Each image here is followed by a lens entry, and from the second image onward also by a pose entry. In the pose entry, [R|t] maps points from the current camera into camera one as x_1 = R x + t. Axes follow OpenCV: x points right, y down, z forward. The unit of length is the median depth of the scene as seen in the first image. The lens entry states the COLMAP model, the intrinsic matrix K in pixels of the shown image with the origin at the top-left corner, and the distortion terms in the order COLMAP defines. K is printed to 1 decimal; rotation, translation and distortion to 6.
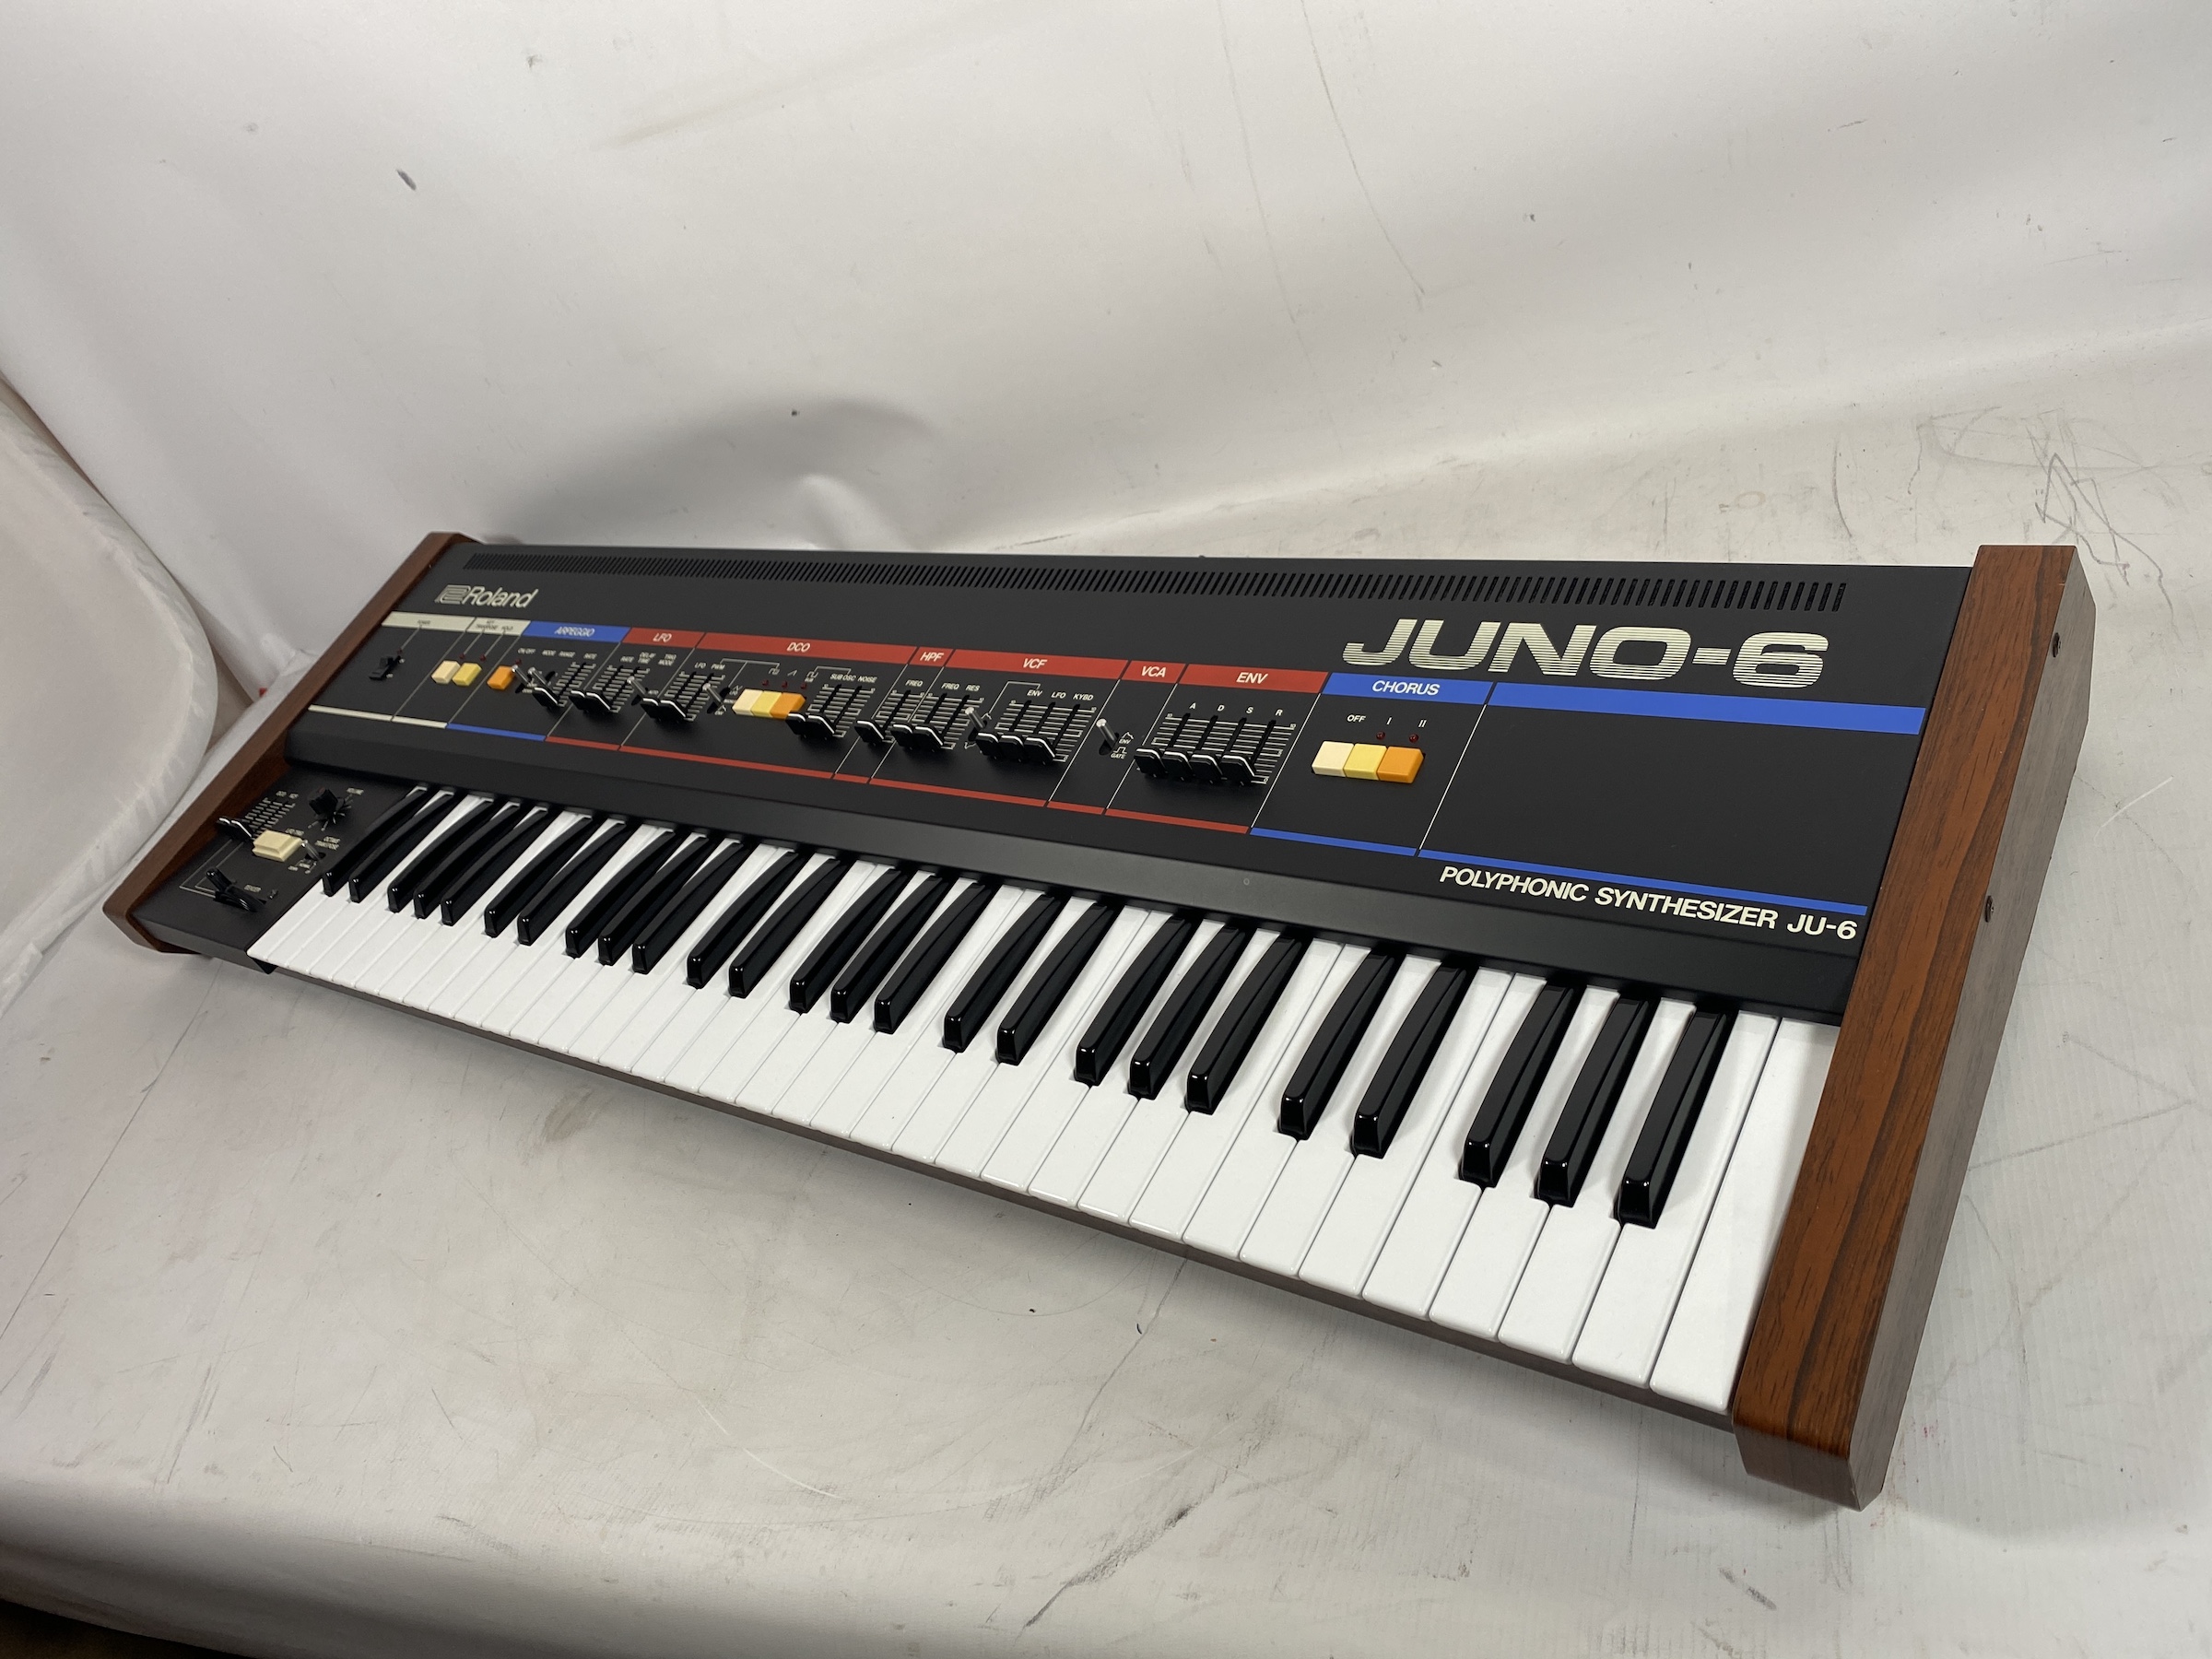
lens RADIAL K [[1679.4, 0, 1099.8], [0, 1679.4, 820.3], [0, 0, 1]] dist [0.125879, -0.263475]
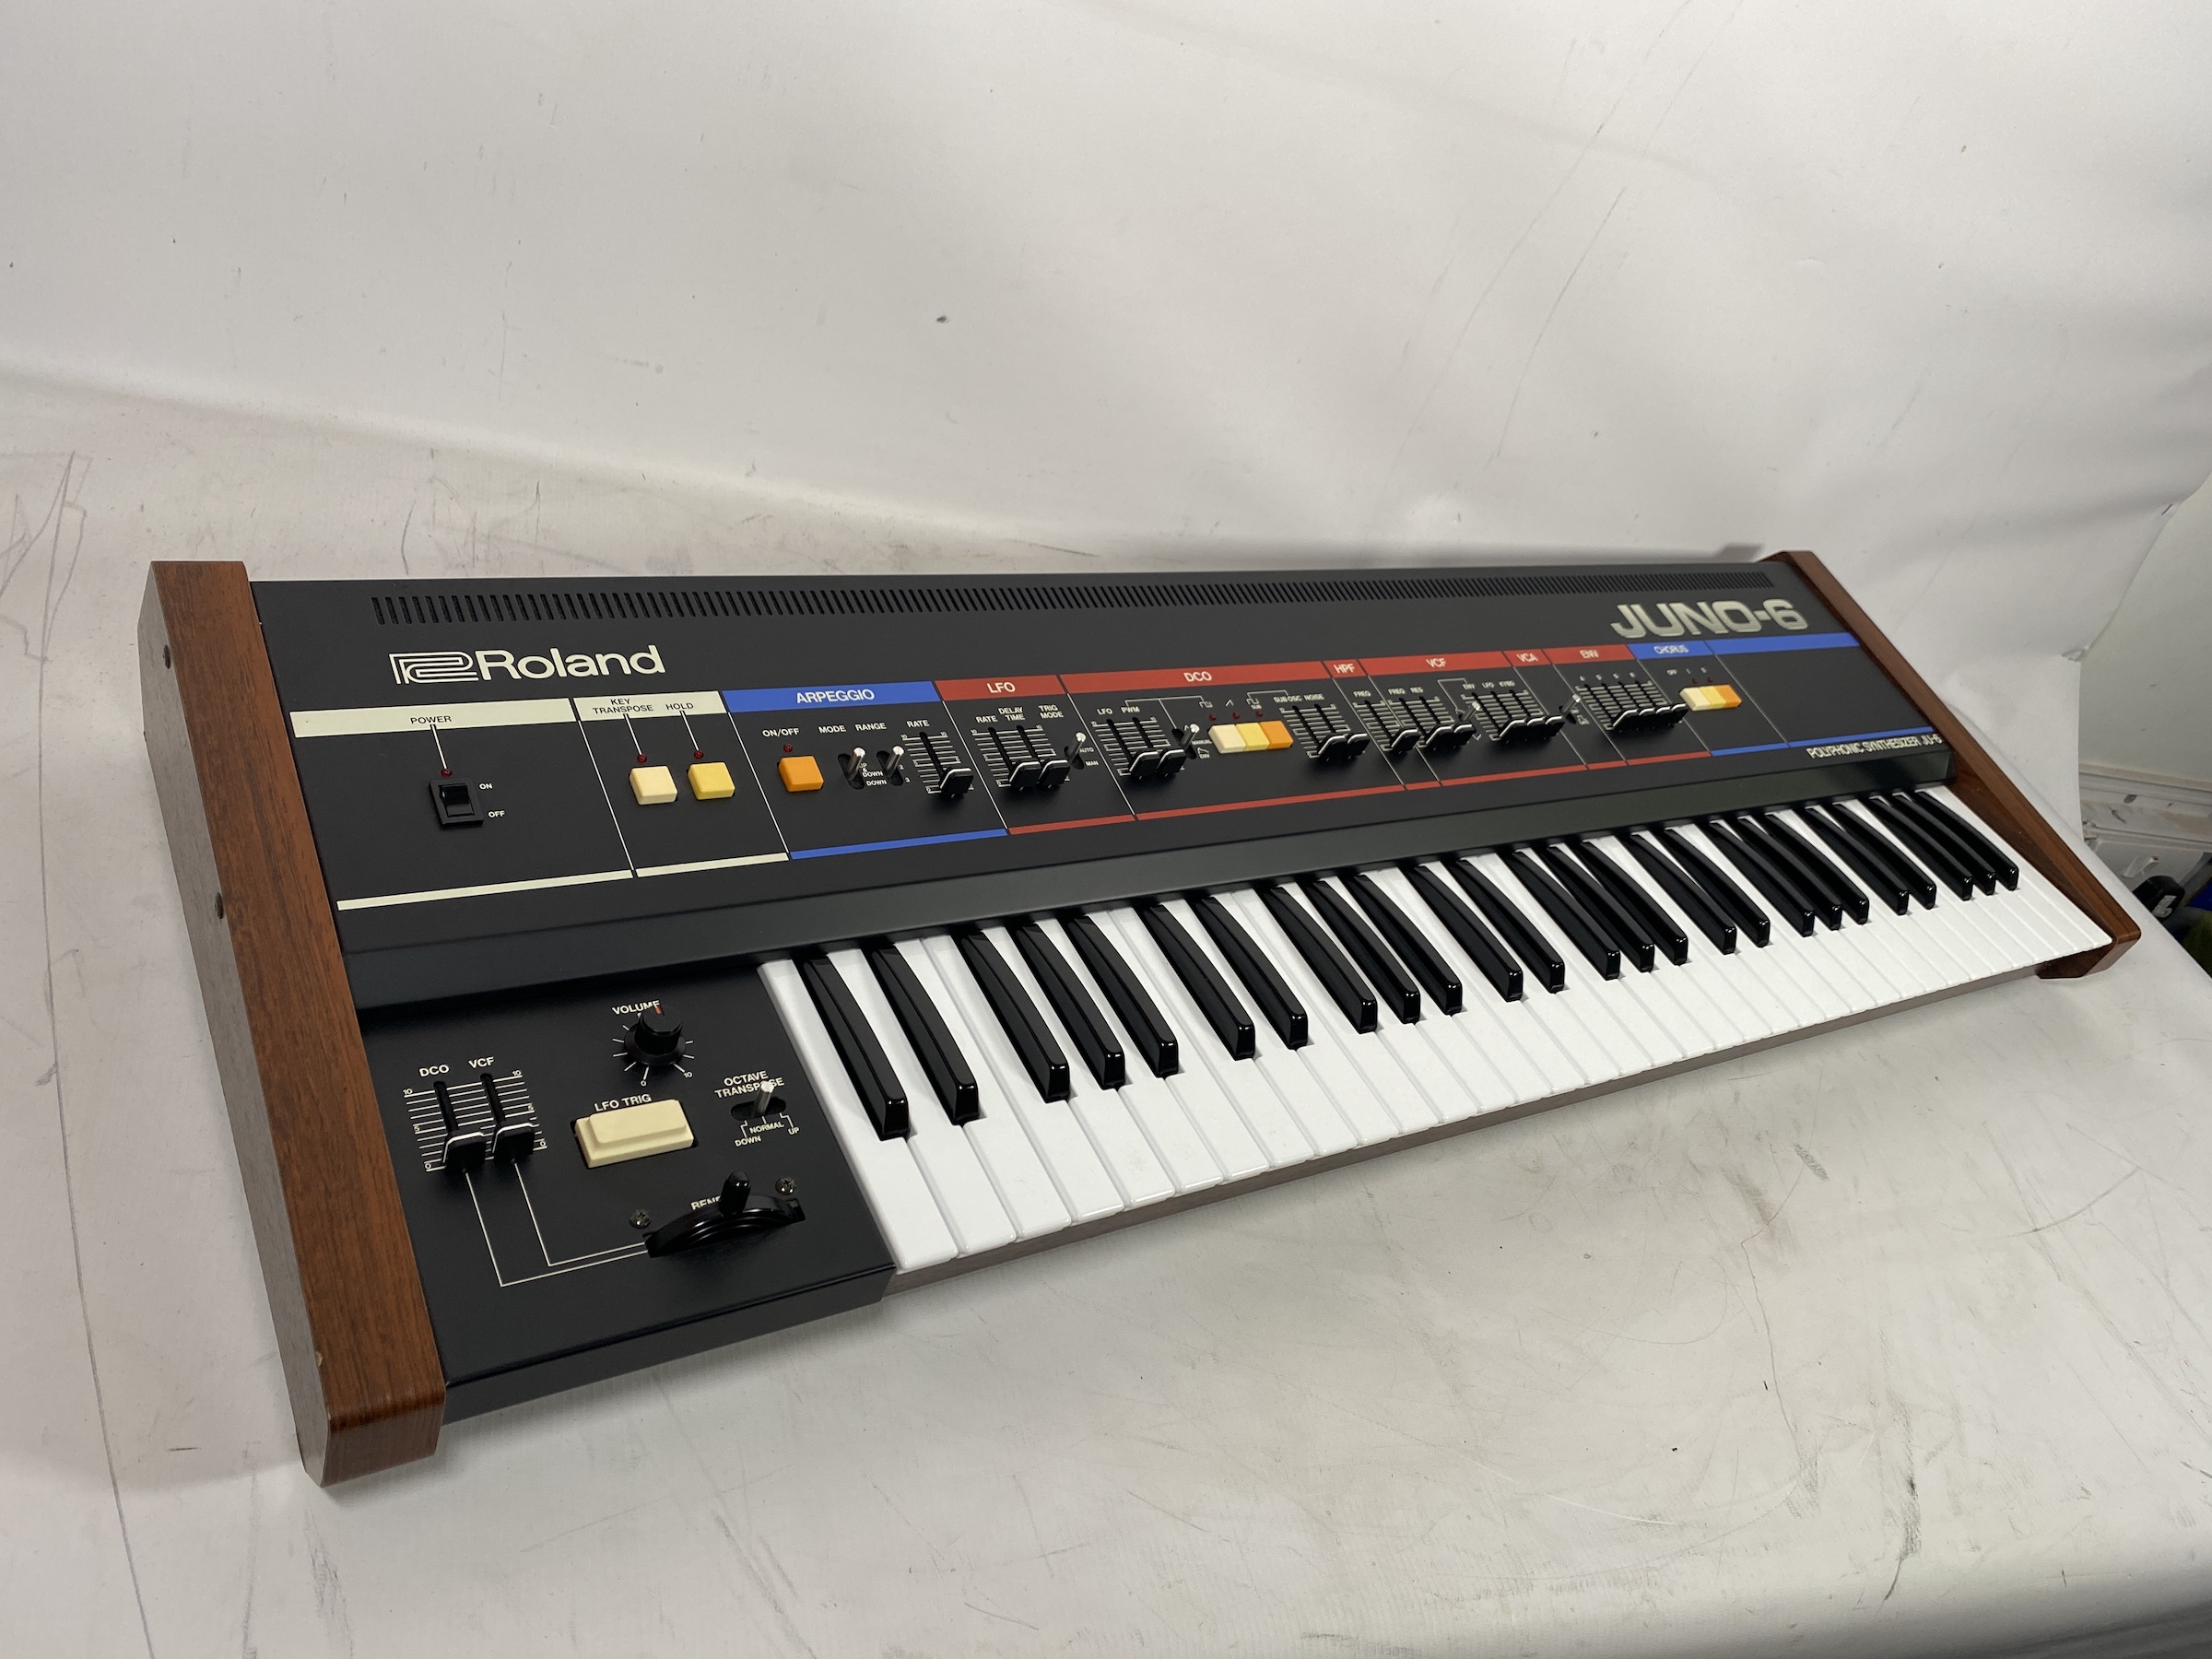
lens RADIAL K [[1652.6, 0, 1093.3], [0, 1652.6, 830.6], [0, 0, 1]] dist [0.084204, -0.176837]
pose [[0.317361, -0.166402, 0.933591, -1.410582], [0.161660, 0.979567, 0.119643, -0.184109], [-0.934424, 0.112955, 0.337777, 1.018037]]
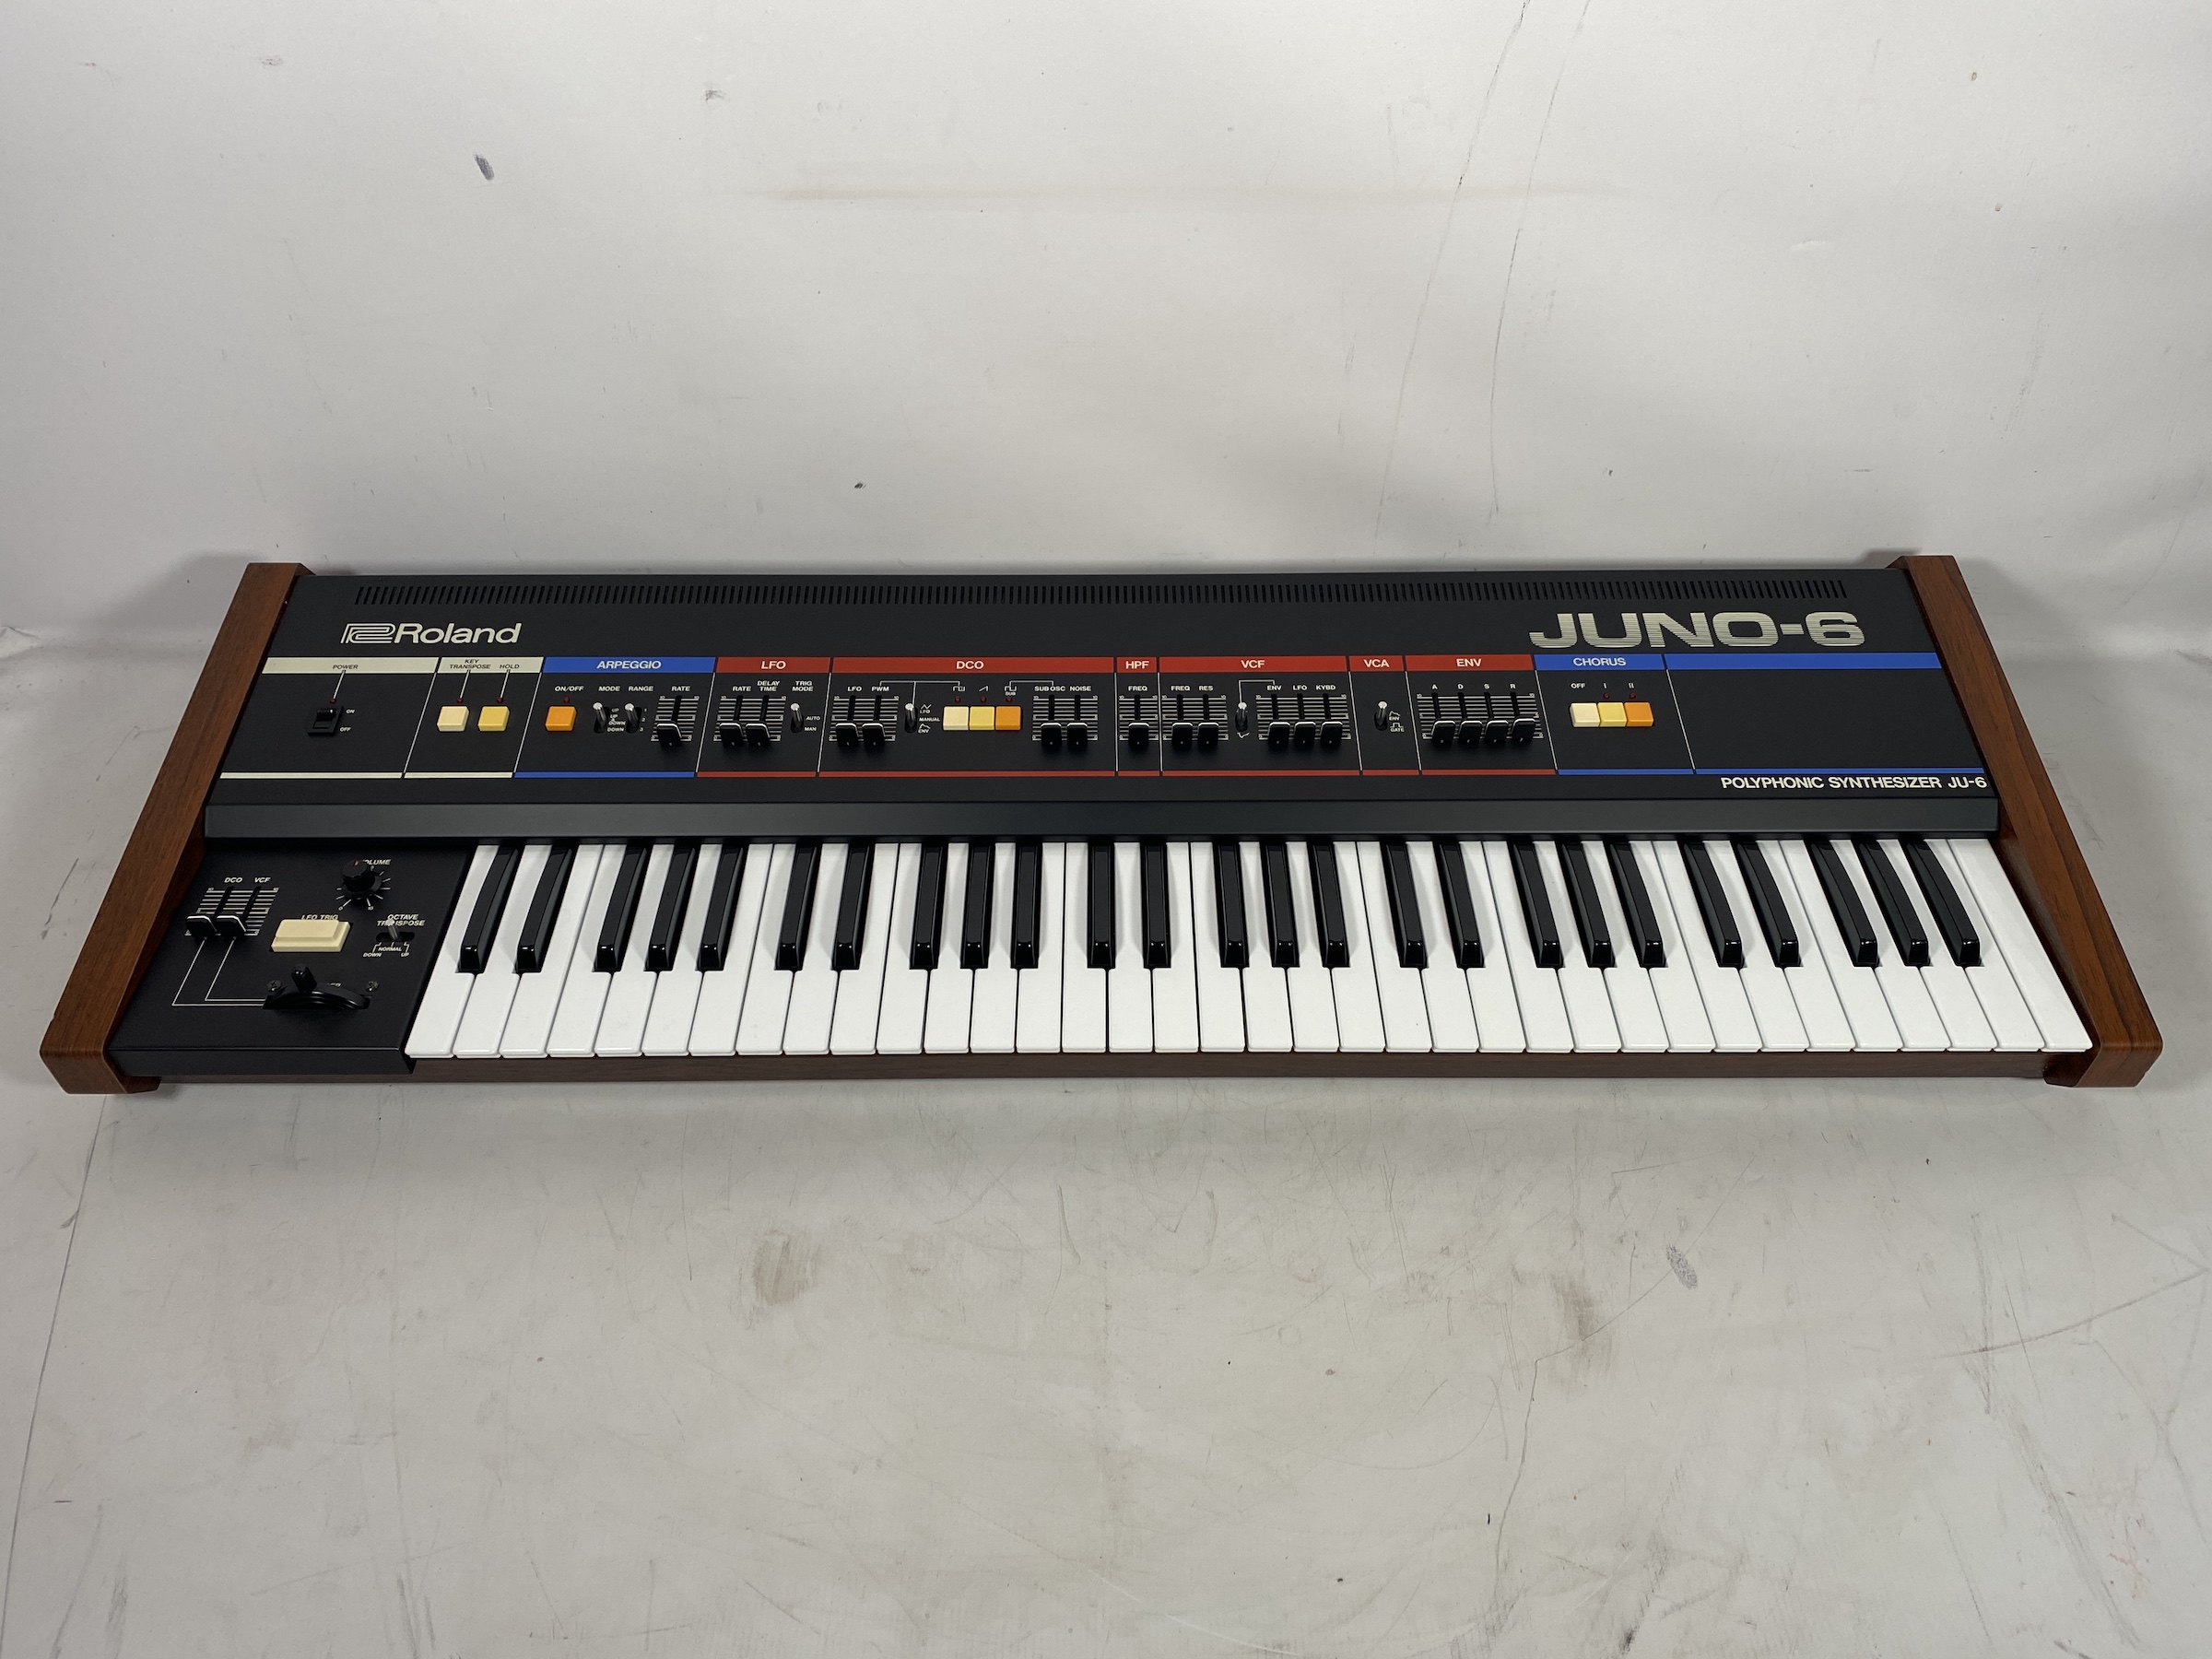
lens RADIAL K [[1679.4, 0, 1099.8], [0, 1679.4, 820.3], [0, 0, 1]] dist [0.125879, -0.263475]
pose [[0.795841, -0.109375, 0.595545, -1.025450], [0.109743, 0.993316, 0.035776, -0.044577], [-0.595478, 0.036885, 0.802525, 0.121141]]
